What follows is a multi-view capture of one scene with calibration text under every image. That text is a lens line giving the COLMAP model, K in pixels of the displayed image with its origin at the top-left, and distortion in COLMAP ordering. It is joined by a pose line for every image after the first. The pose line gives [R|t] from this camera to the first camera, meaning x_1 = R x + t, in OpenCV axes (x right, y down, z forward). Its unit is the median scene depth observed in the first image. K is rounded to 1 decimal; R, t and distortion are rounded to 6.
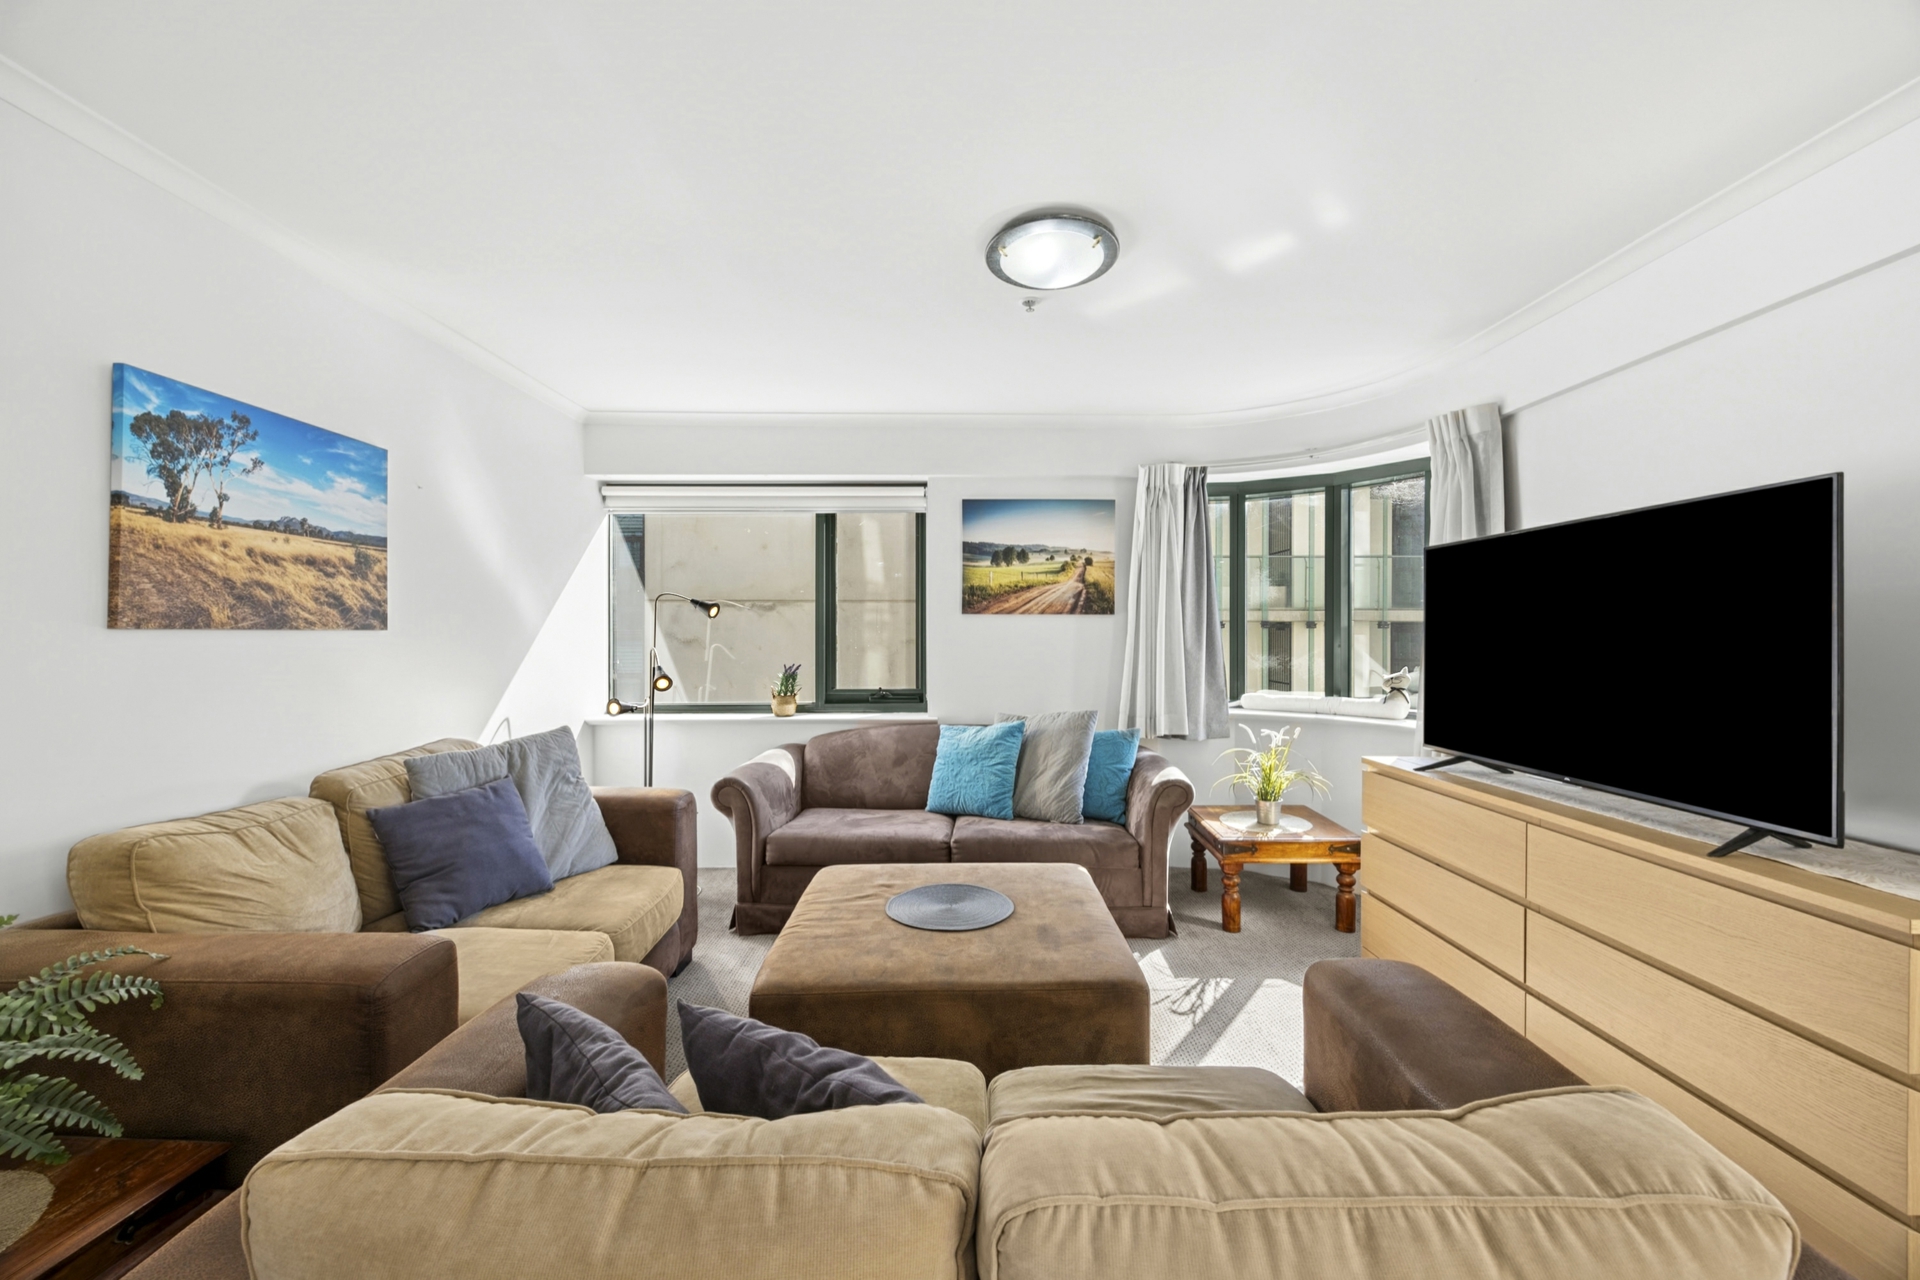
lens RADIAL K [[746.3, 0, 967.2], [0, 746.3, 630.3], [0, 0, 1]] dist [0.000649, -0.000284]
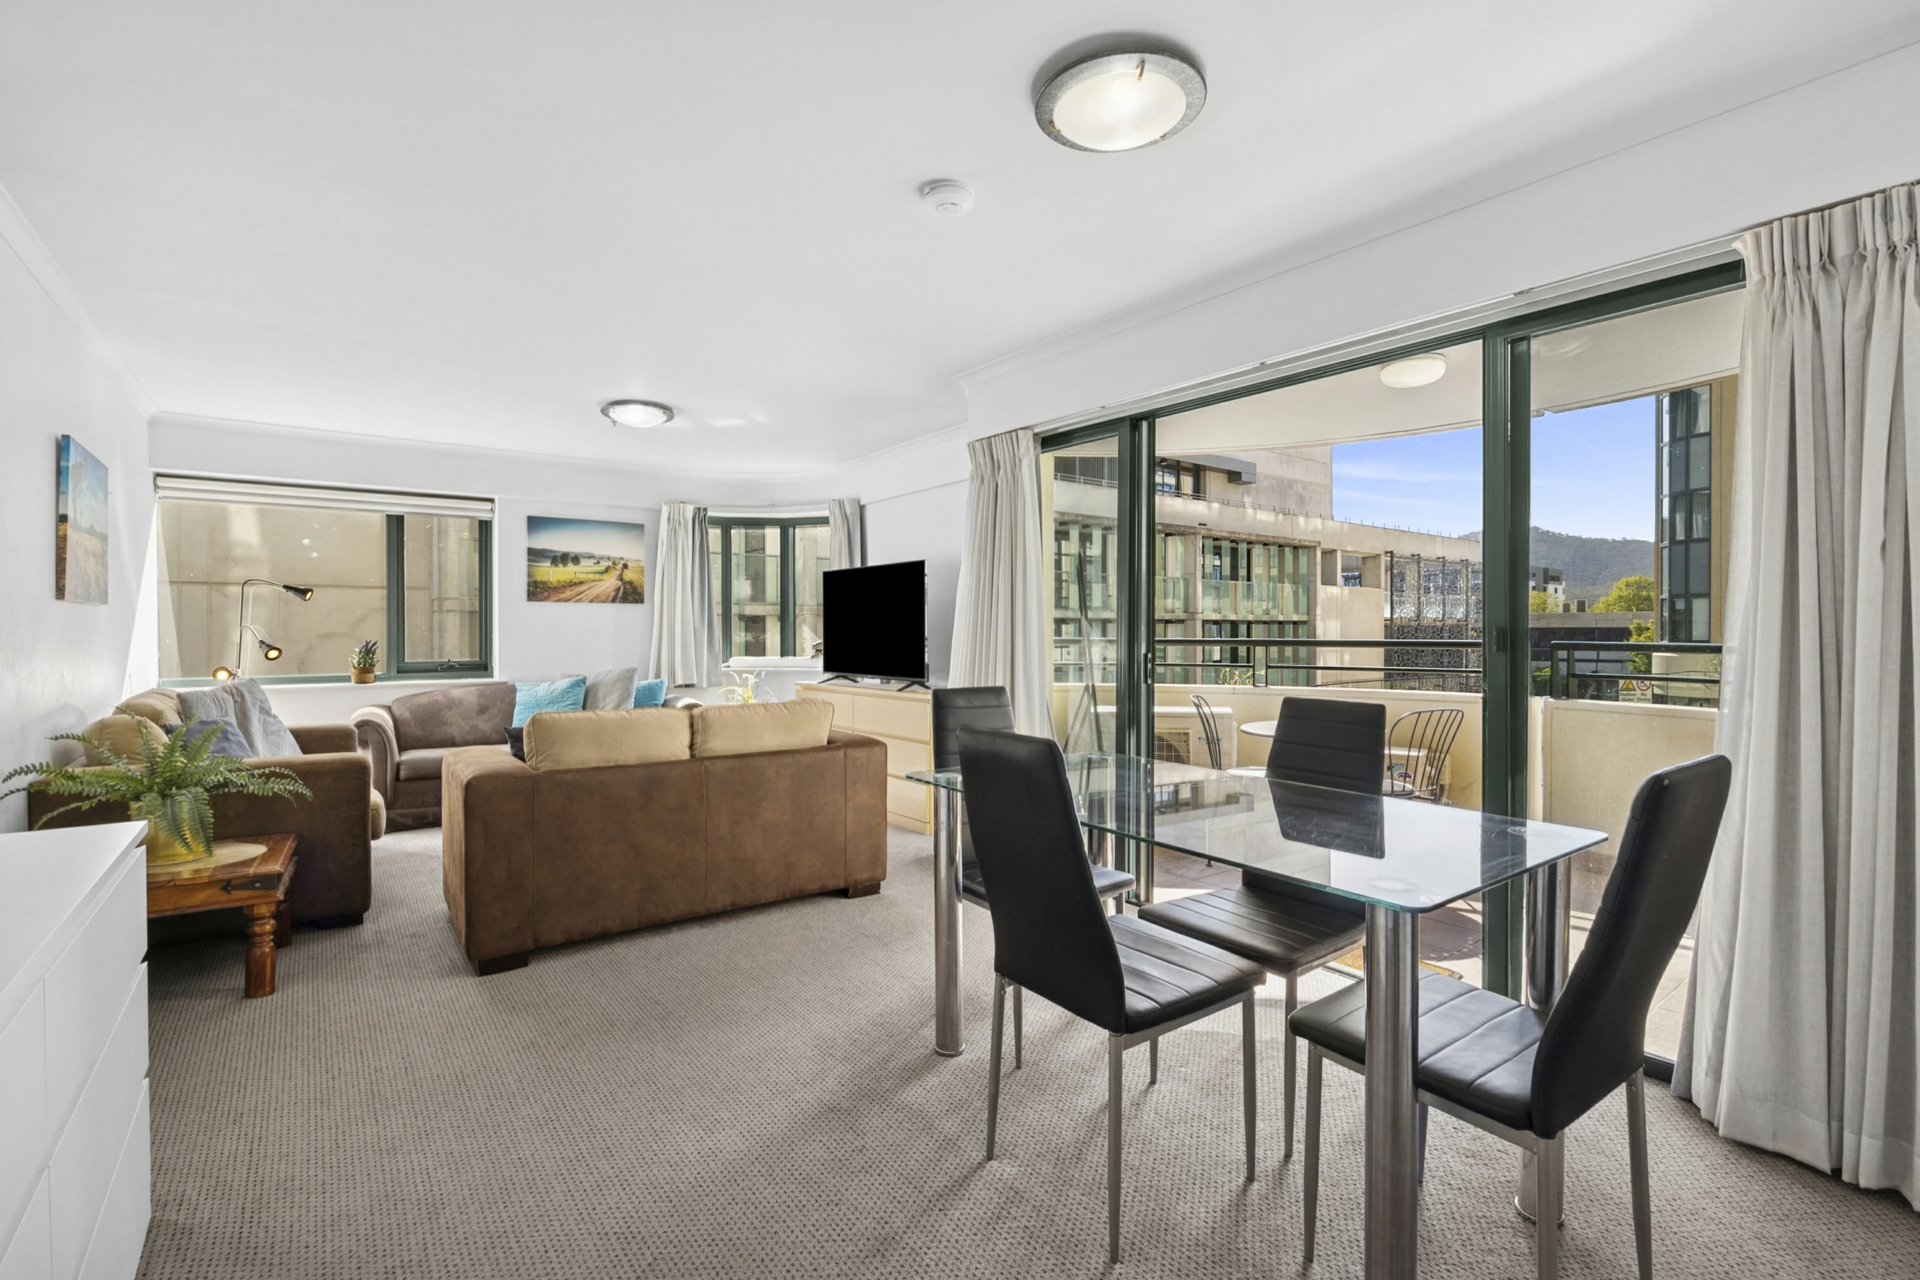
lens RADIAL K [[857.6, 0, 957.9], [0, 857.6, 642.7], [0, 0, 1]] dist [-0.004004, -0.000341]
pose [[0.810052, -0.009526, 0.586281, -0.299685], [-0.001697, 0.999826, 0.018590, 0.023535], [-0.586356, -0.016054, 0.809895, -0.736646]]
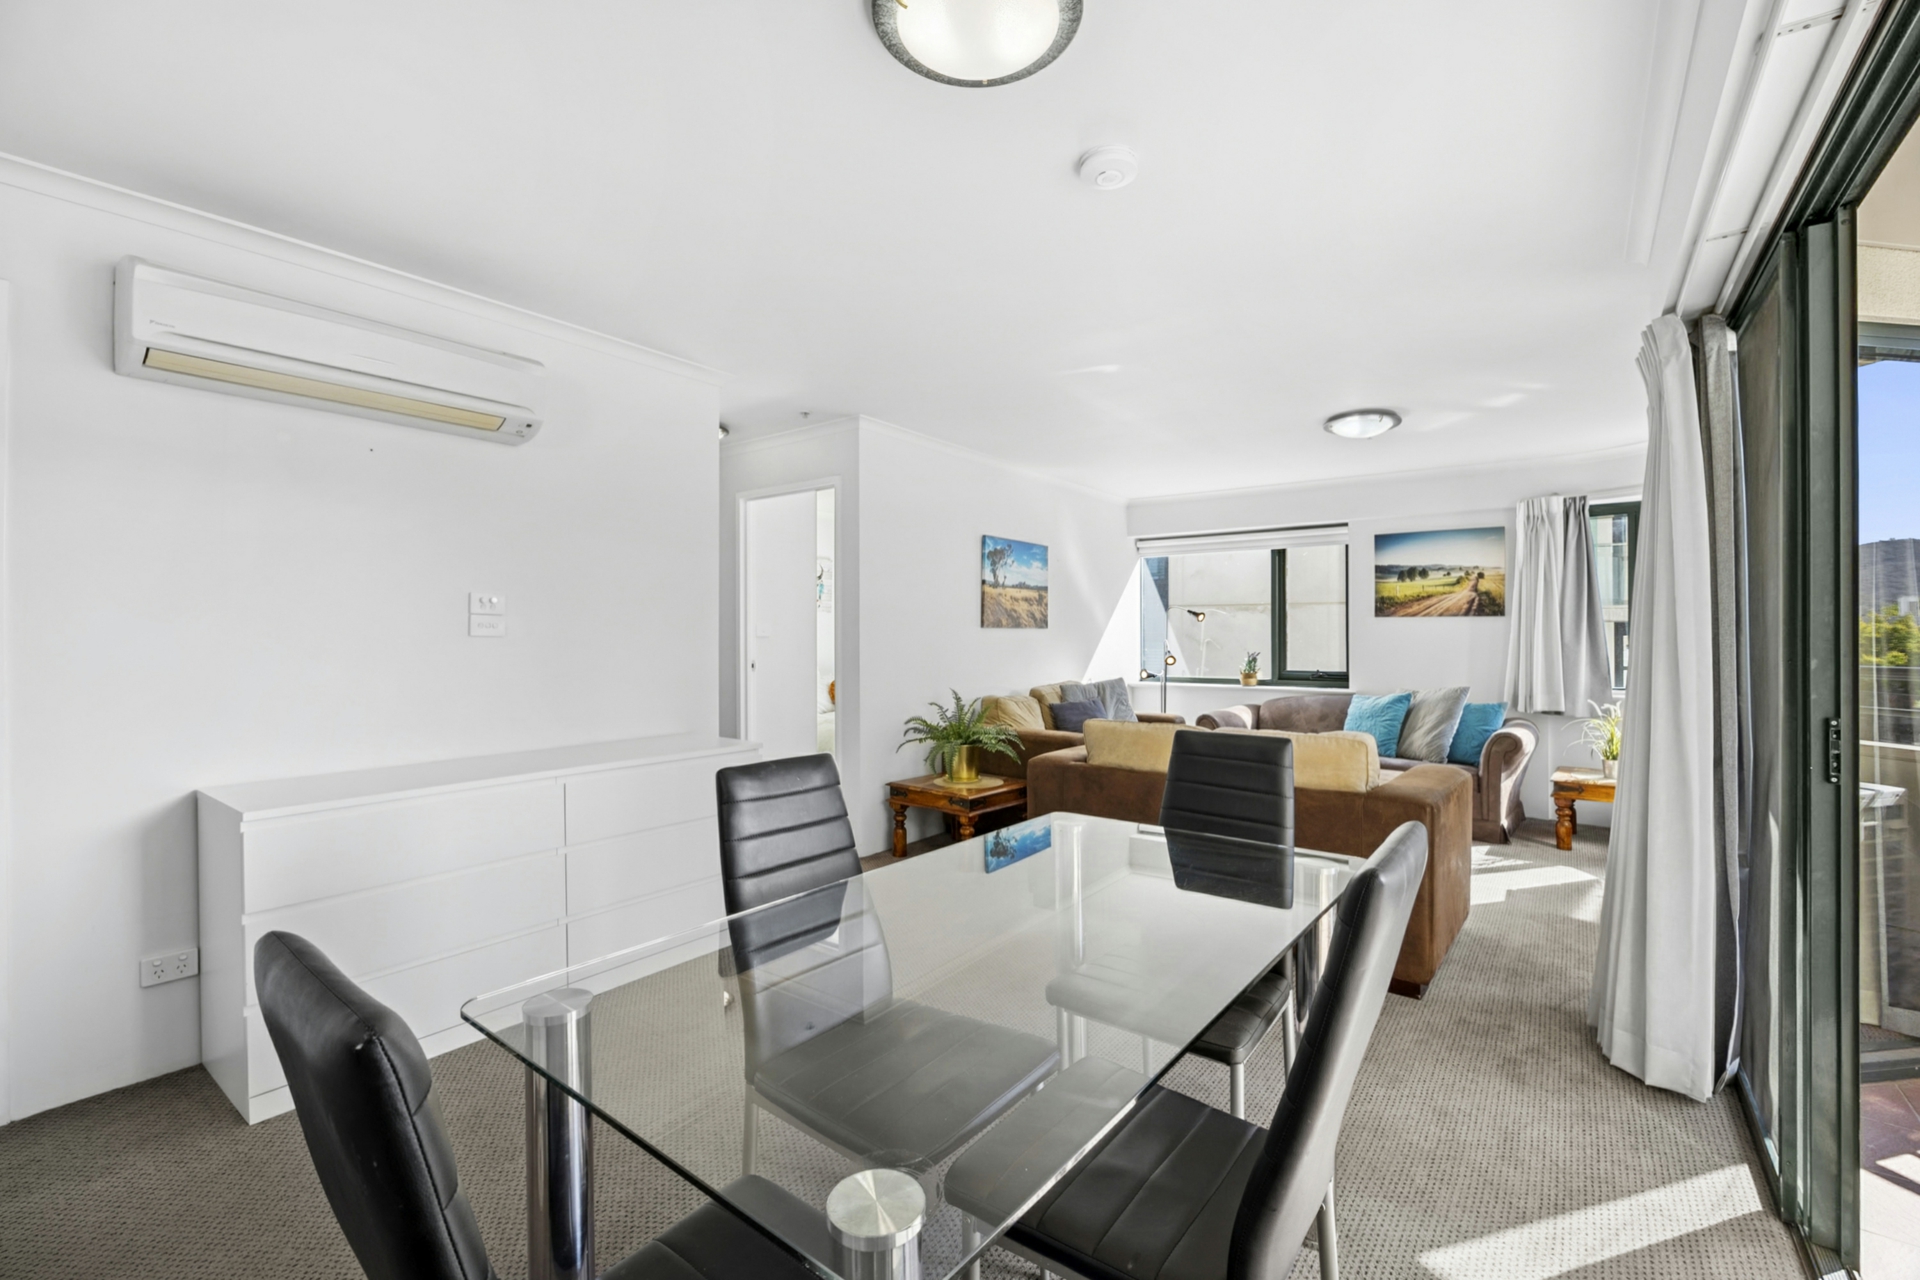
lens RADIAL K [[809.4, 0, 978.0], [0, 809.4, 631.2], [0, 0, 1]] dist [-0.020438, -0.000045]
pose [[0.799158, -0.002794, -0.601114, 0.321728], [0.000048, 0.999989, -0.004583, 0.011685], [0.601121, 0.003634, 0.799150, -0.678370]]
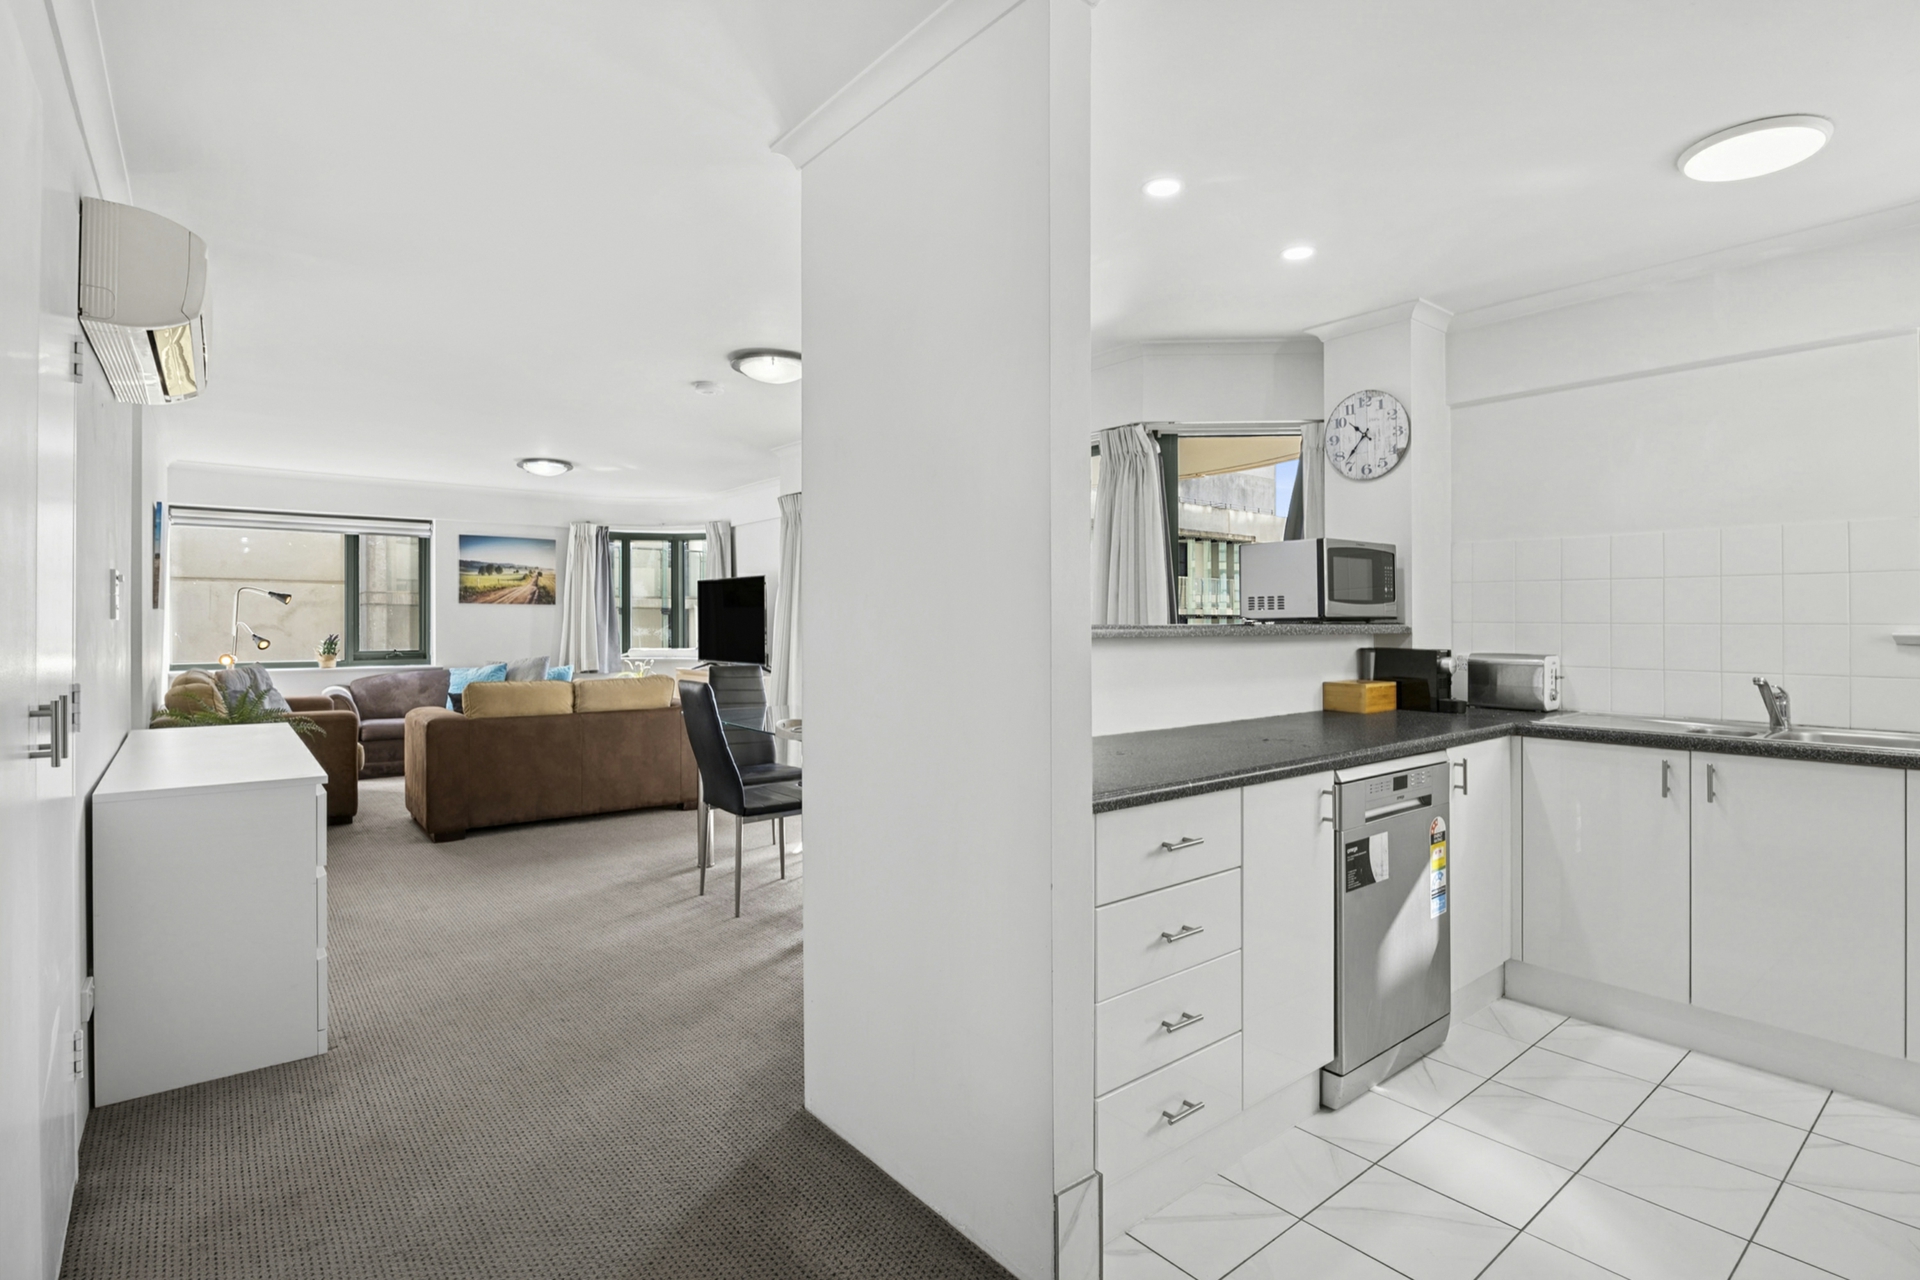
lens RADIAL K [[920.9, 0, 965.2], [0, 920.9, 637.9], [0, 0, 1]] dist [-0.009054, 0.000875]
pose [[0.781901, -0.008792, 0.623340, -0.426662], [-0.005984, 0.999749, 0.021607, 0.004894], [-0.623373, -0.020625, 0.781652, -1.388885]]
